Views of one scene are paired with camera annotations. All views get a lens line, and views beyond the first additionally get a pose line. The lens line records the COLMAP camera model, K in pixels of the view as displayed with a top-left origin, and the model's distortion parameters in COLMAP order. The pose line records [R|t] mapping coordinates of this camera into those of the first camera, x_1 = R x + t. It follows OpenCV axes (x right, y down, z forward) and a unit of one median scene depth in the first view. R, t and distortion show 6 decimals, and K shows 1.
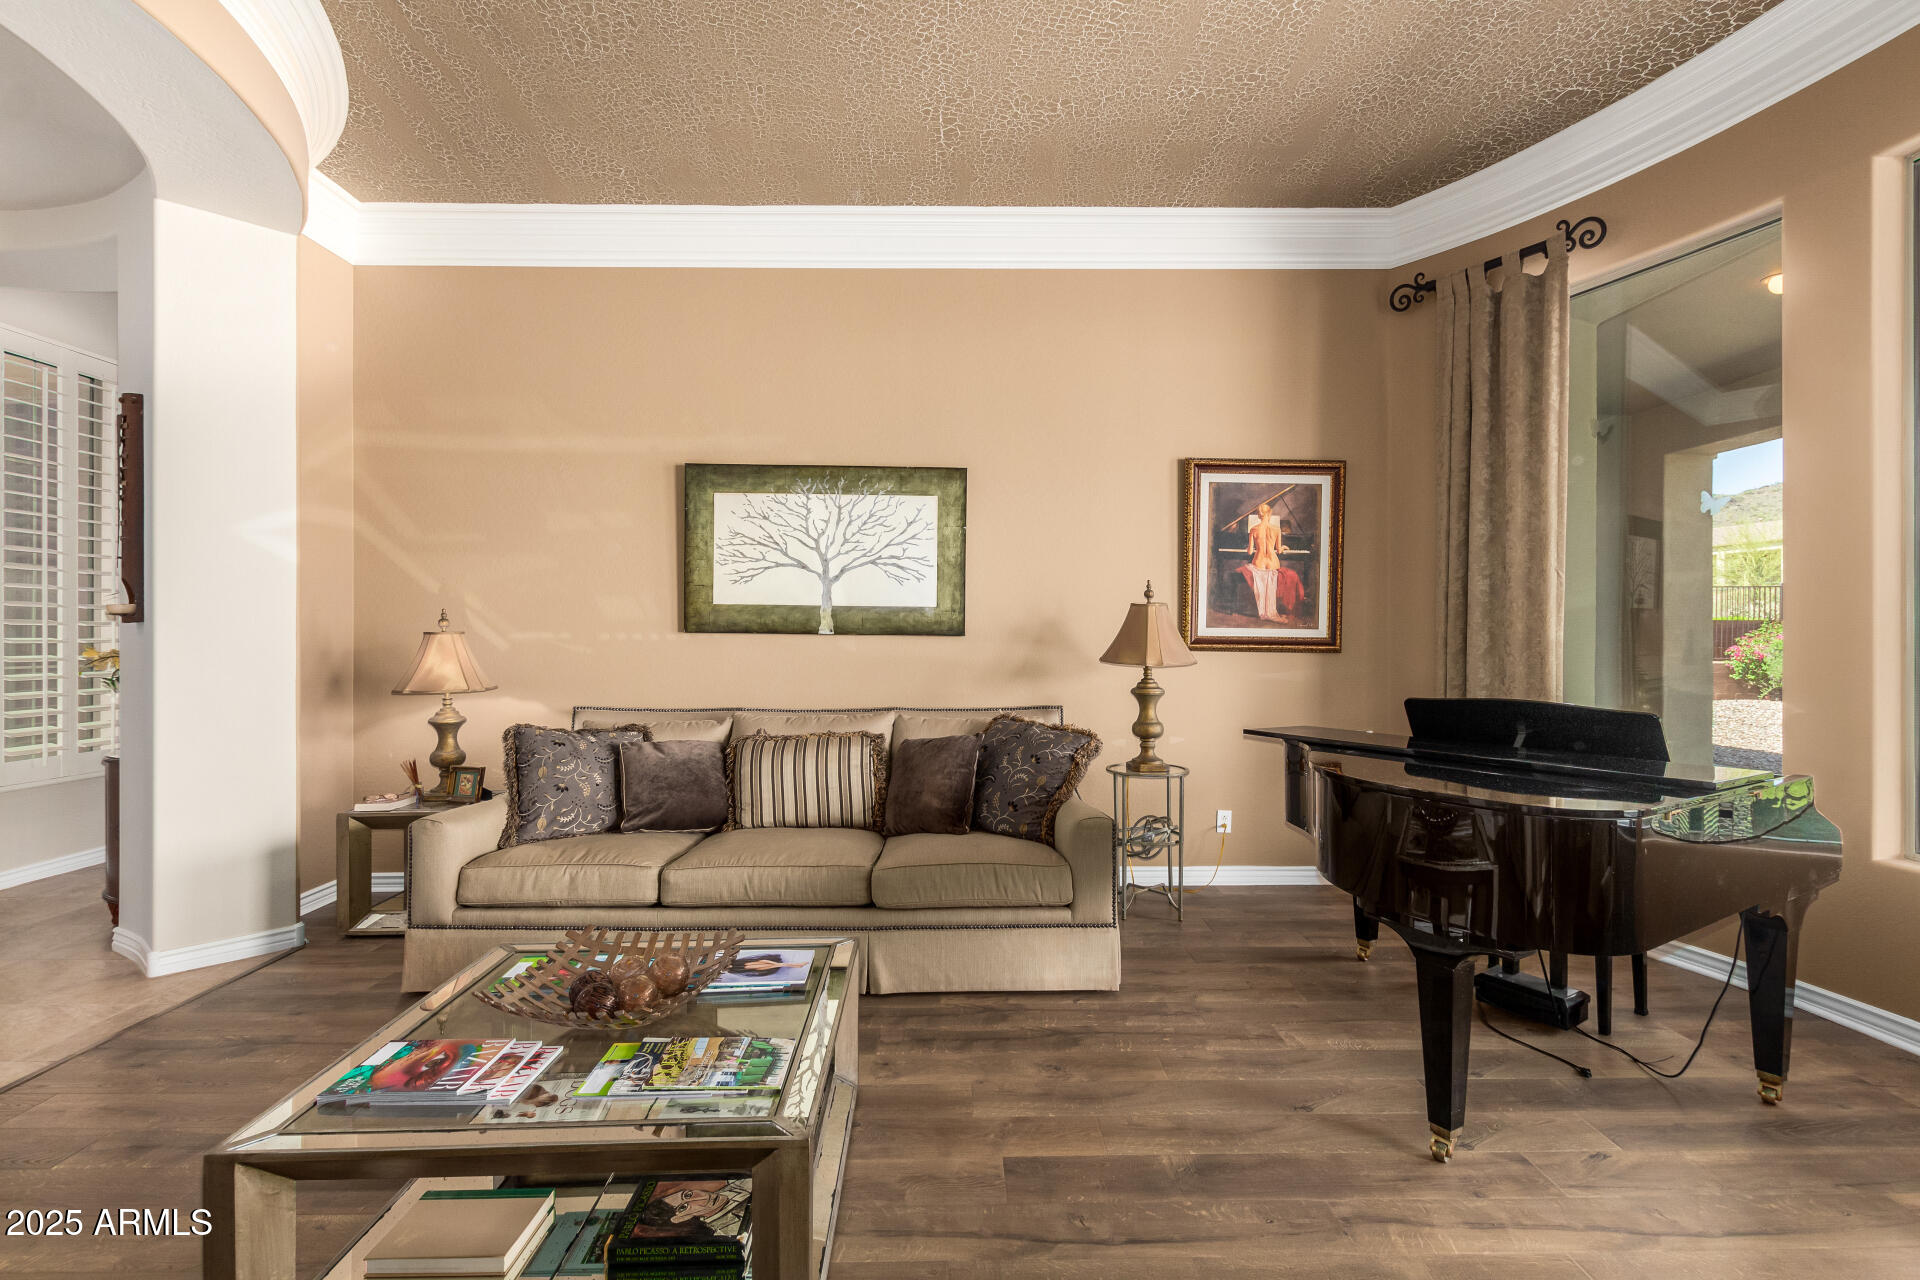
lens RADIAL K [[880.0, 0, 951.5], [0, 880.0, 636.5], [0, 0, 1]] dist [0.006126, -0.002663]
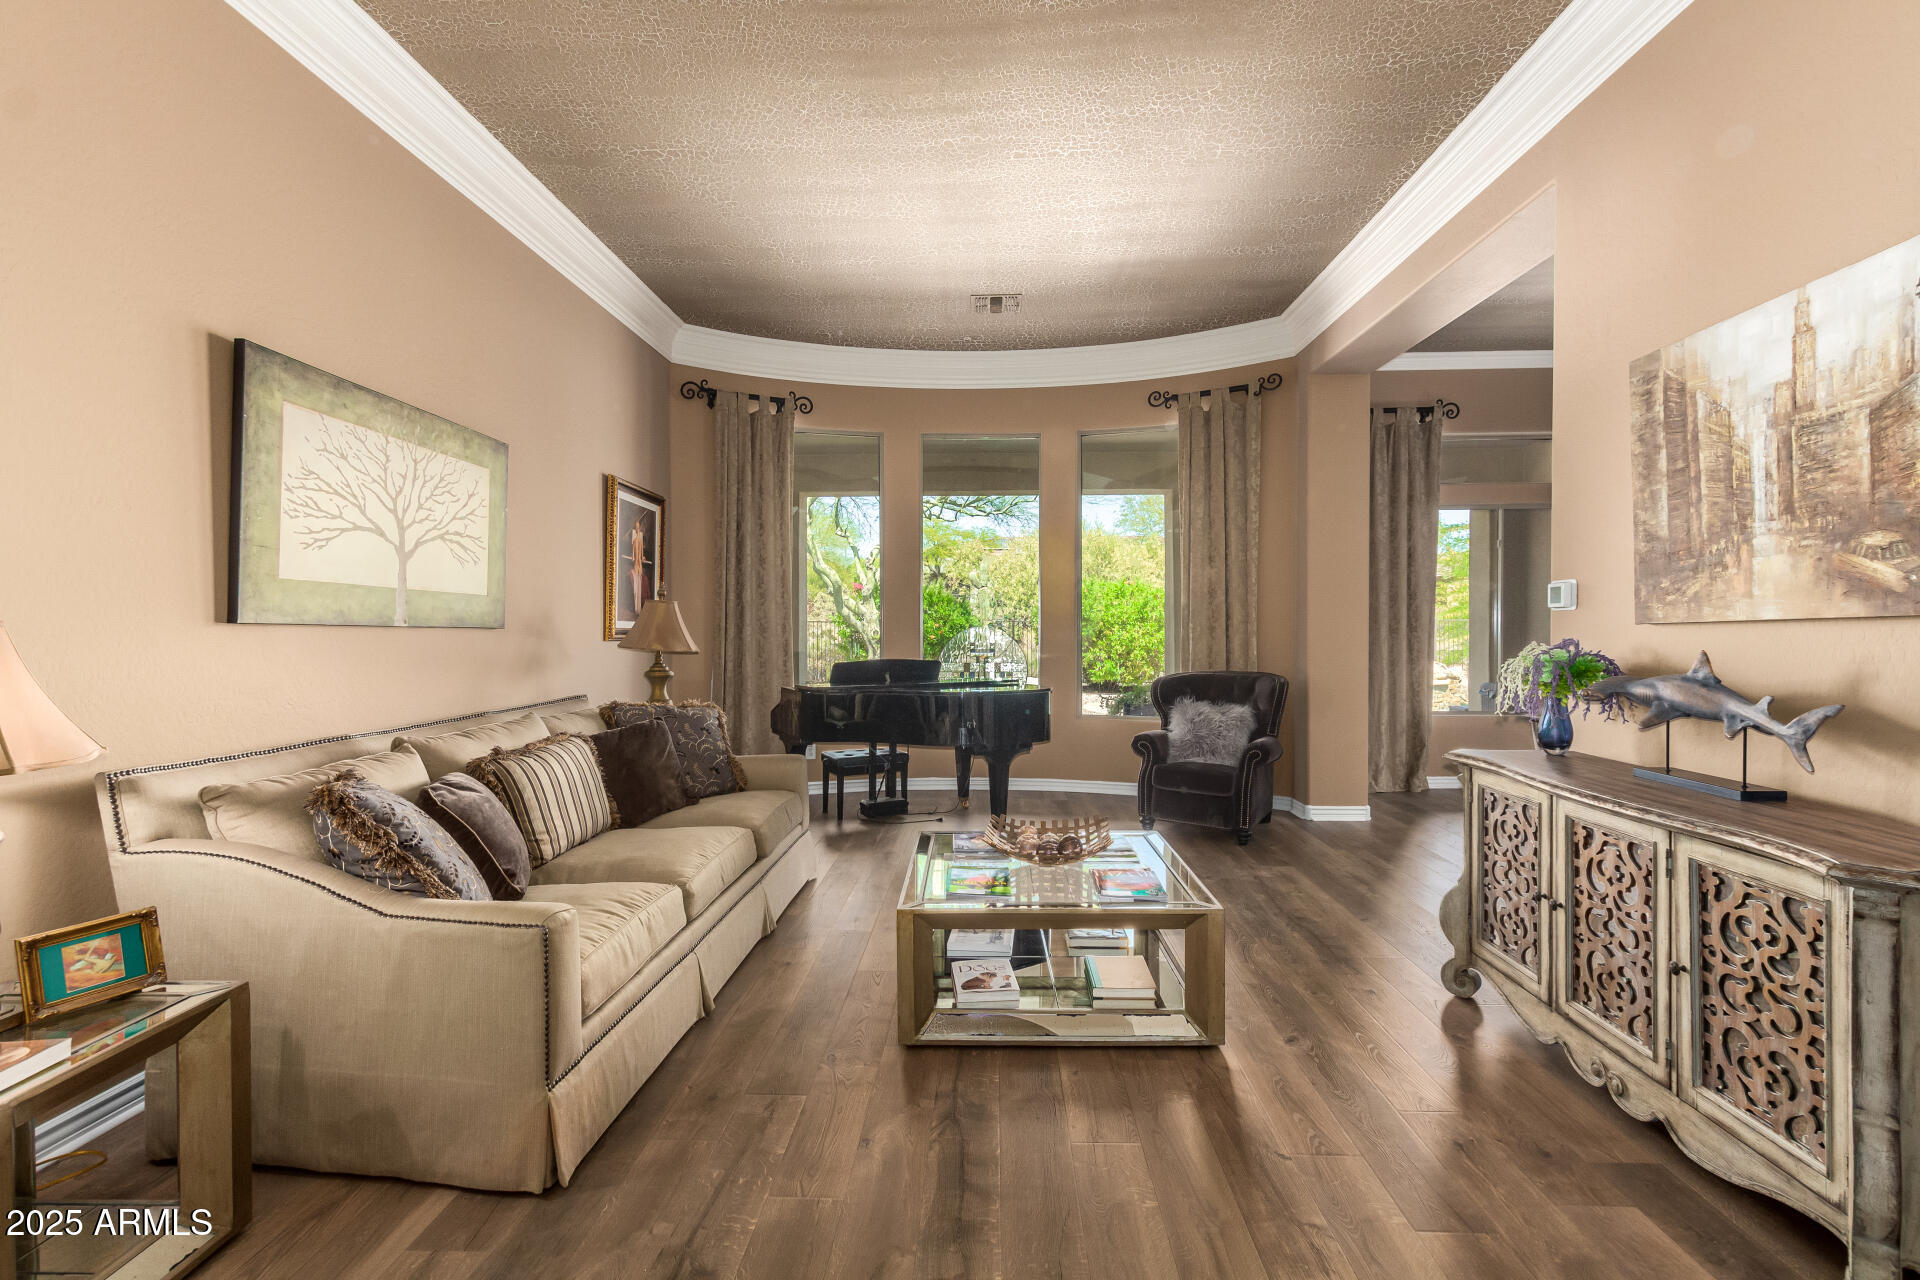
lens RADIAL K [[880.0, 0, 969.7], [0, 880.0, 637.1], [0, 0, 1]] dist [0.006126, -0.002663]
pose [[0.037000, -0.013110, 0.999229, -0.884380], [0.002591, 0.999912, 0.013023, -0.001396], [-0.999312, 0.002107, 0.037031, 0.484557]]
